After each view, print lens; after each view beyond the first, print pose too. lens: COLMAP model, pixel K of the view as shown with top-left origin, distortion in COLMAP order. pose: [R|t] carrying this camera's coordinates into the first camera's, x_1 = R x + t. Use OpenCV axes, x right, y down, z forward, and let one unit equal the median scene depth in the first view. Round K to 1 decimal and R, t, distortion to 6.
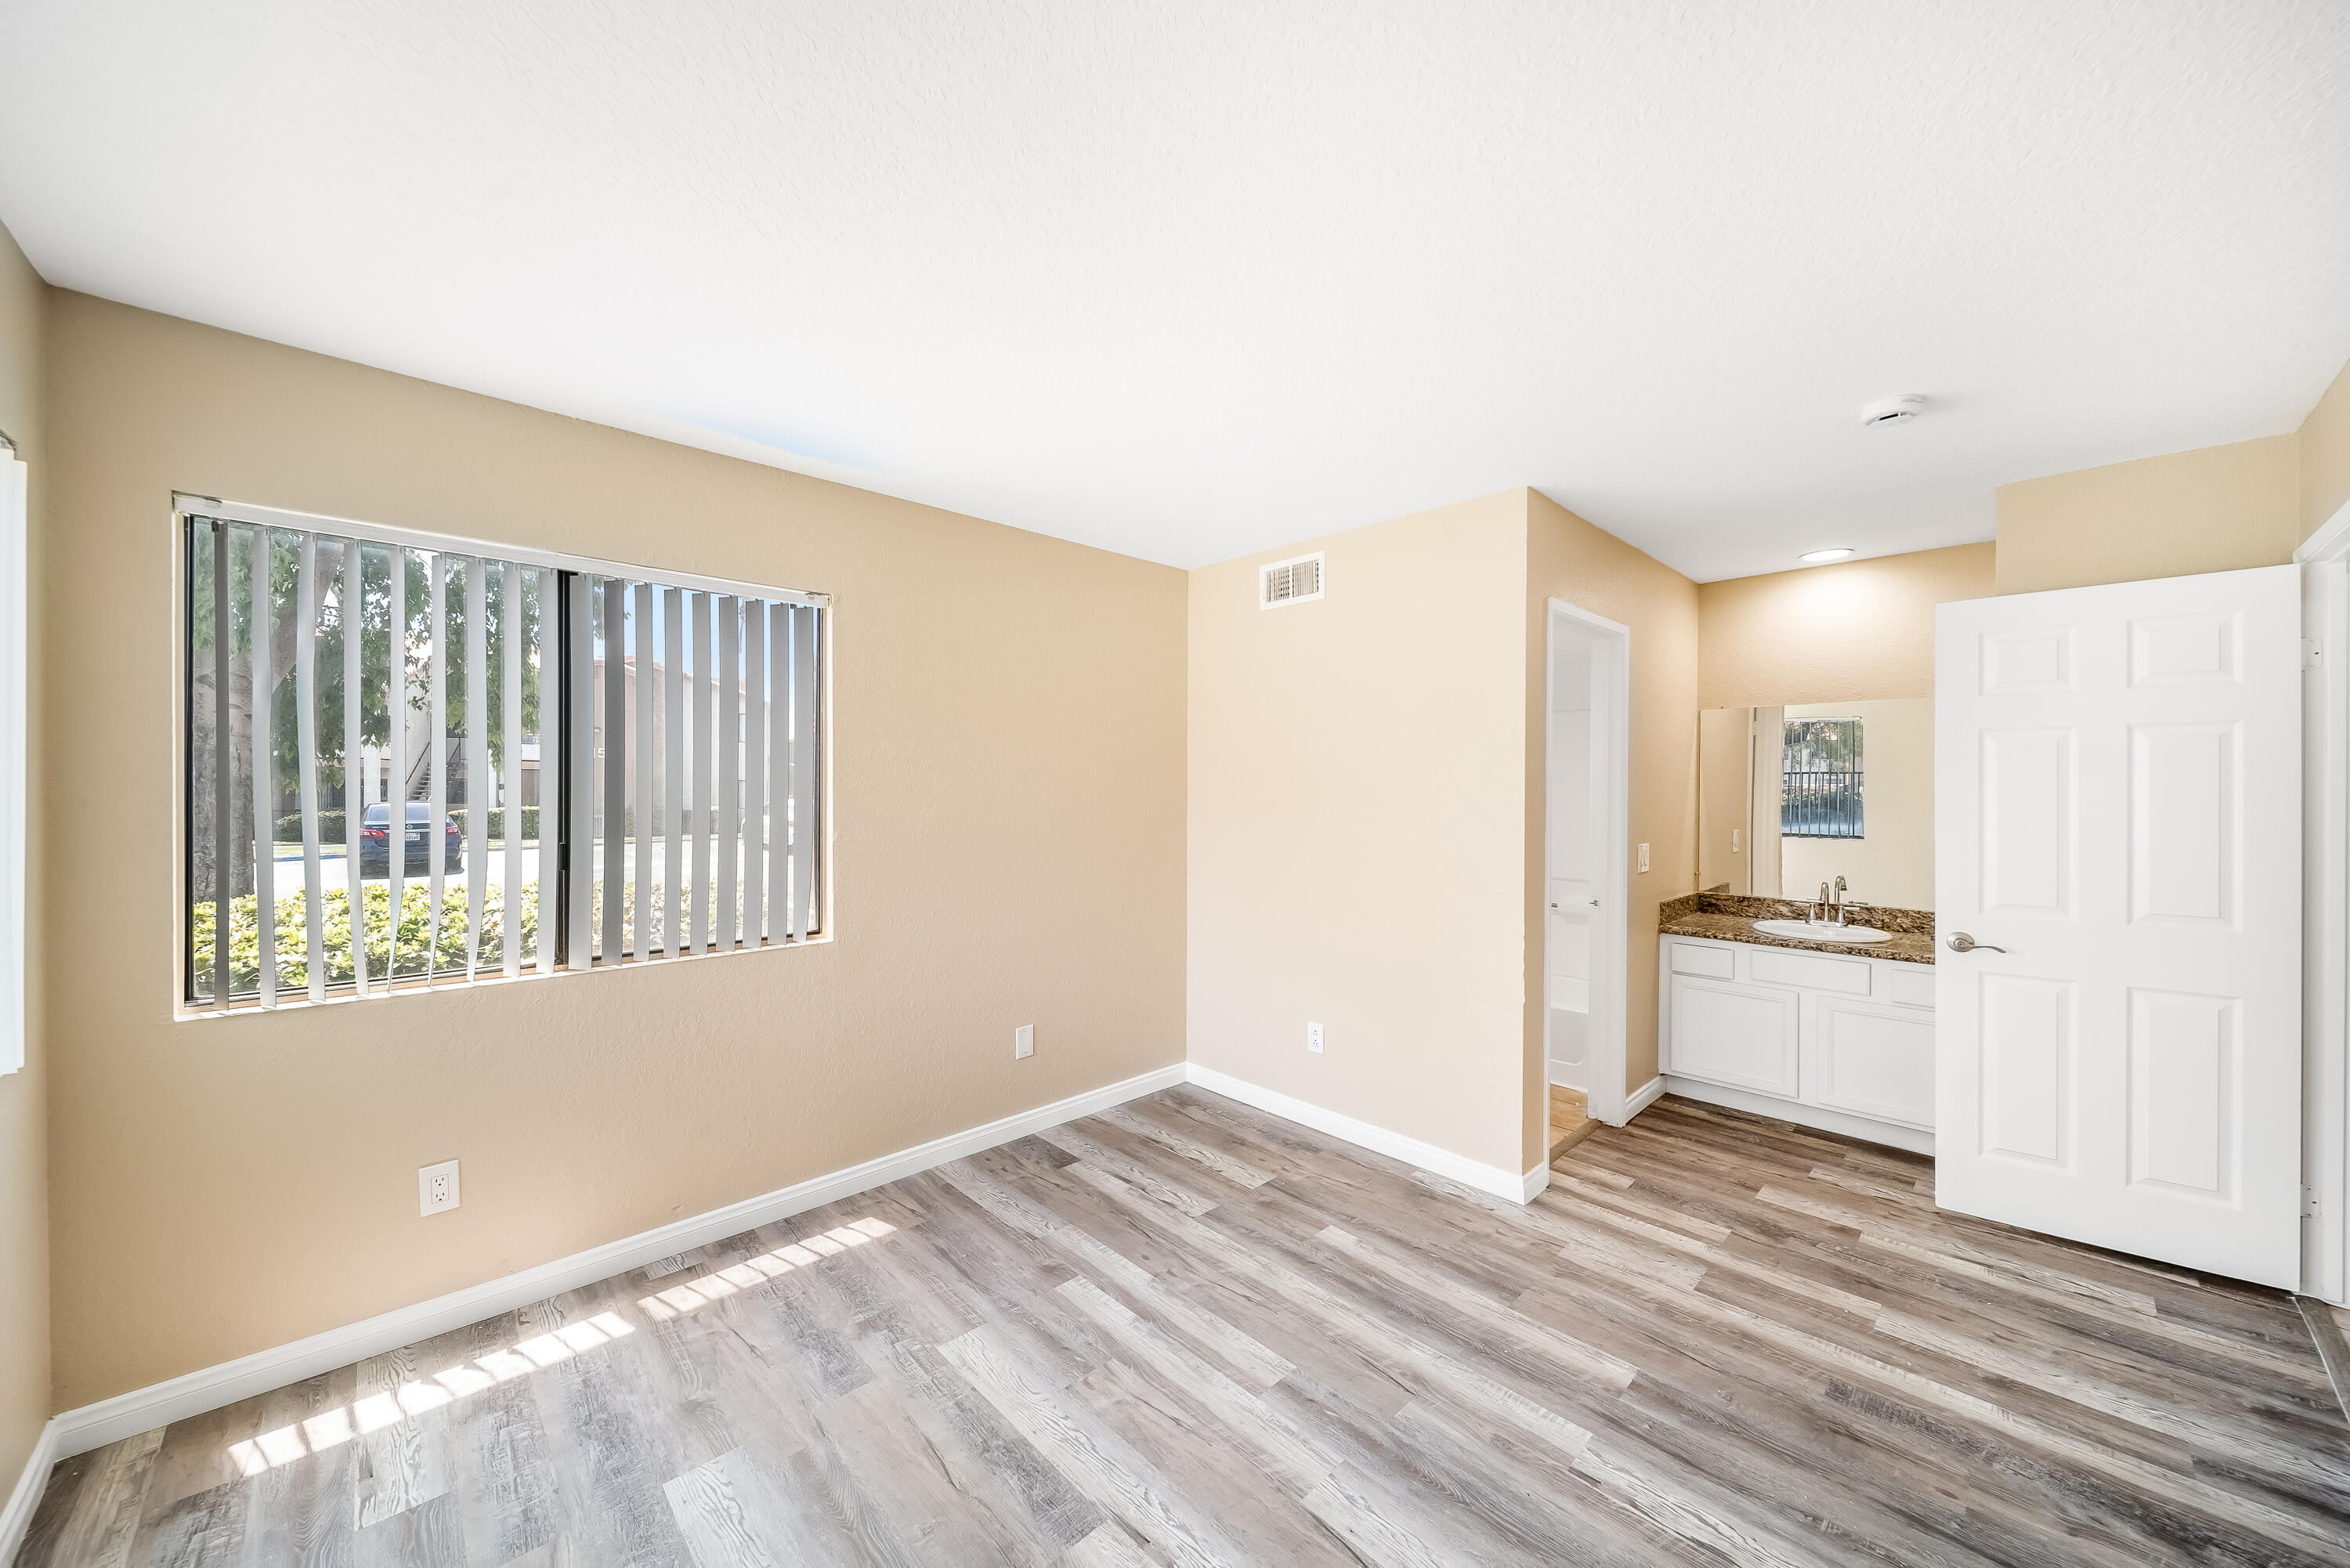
lens RADIAL K [[833.9, 0, 1176.3], [0, 833.9, 782.6], [0, 0, 1]] dist [-0.002354, -0.001714]
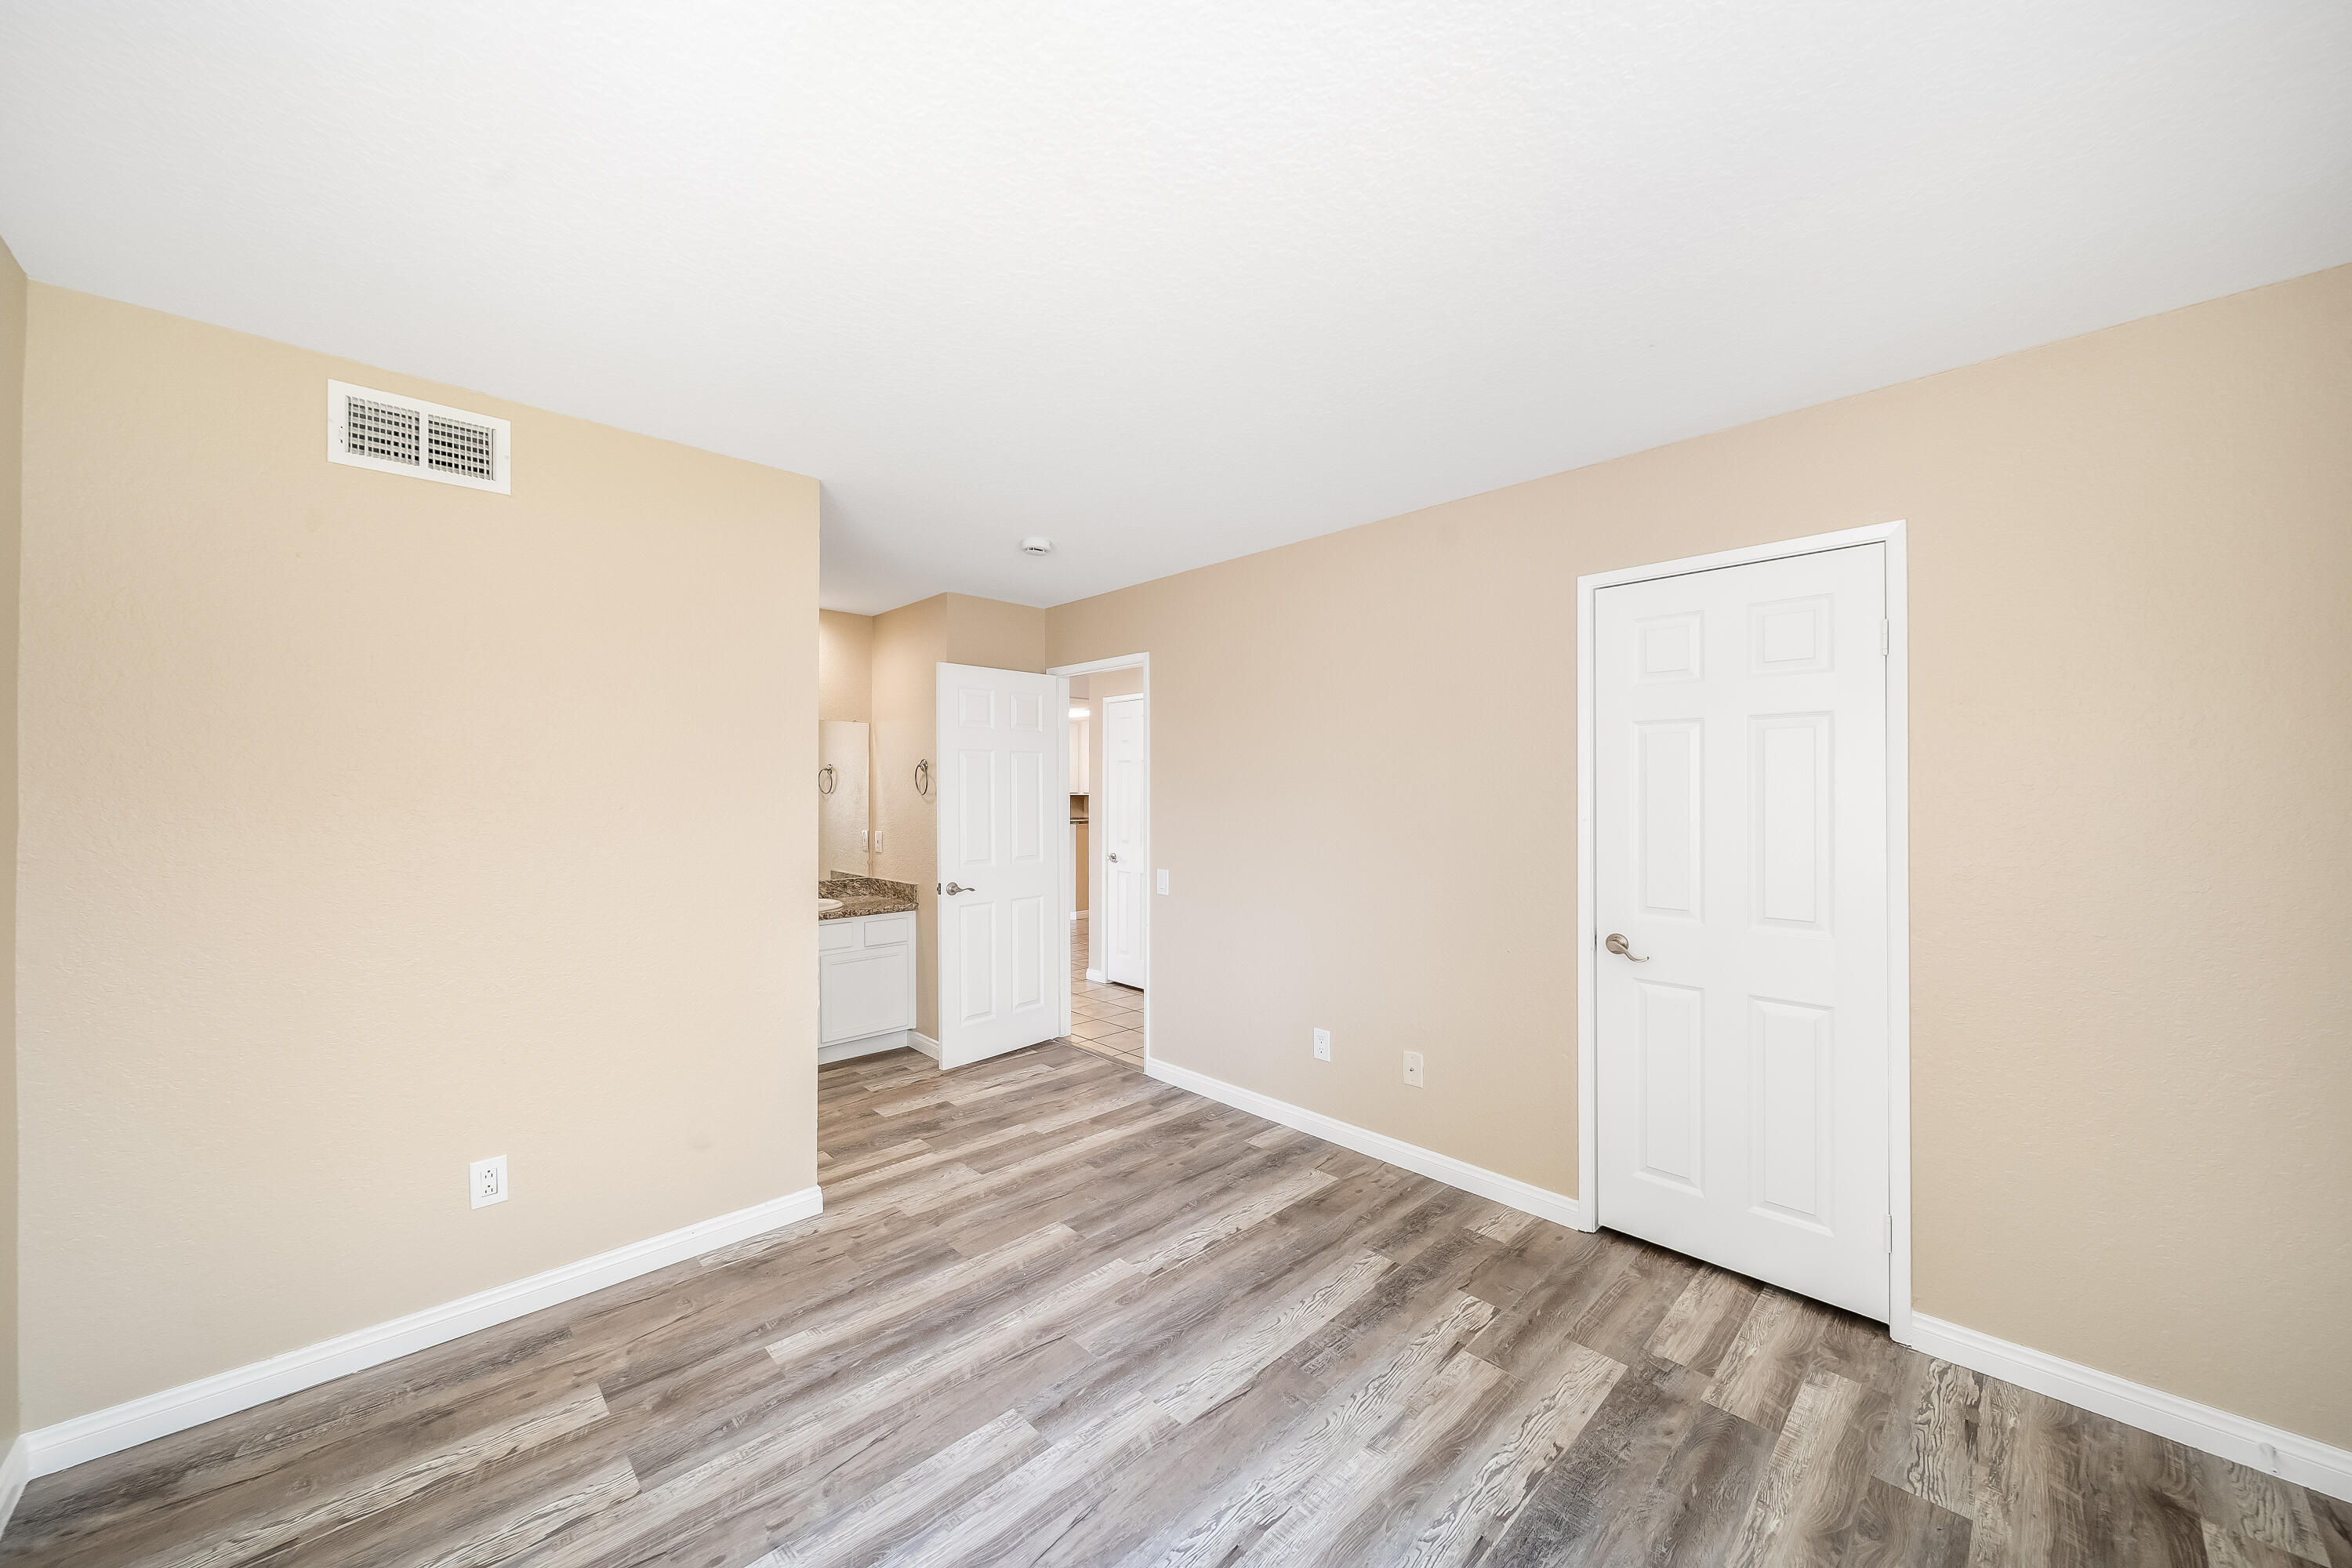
lens RADIAL K [[834.6, 0, 1157.6], [0, 834.6, 784.0], [0, 0, 1]] dist [-0.002354, -0.001714]
pose [[0.014184, 0.005358, 0.999885, -0.623537], [-0.001666, 0.999984, -0.005335, 0.008228], [-0.999898, -0.001590, 0.014193, 0.656626]]
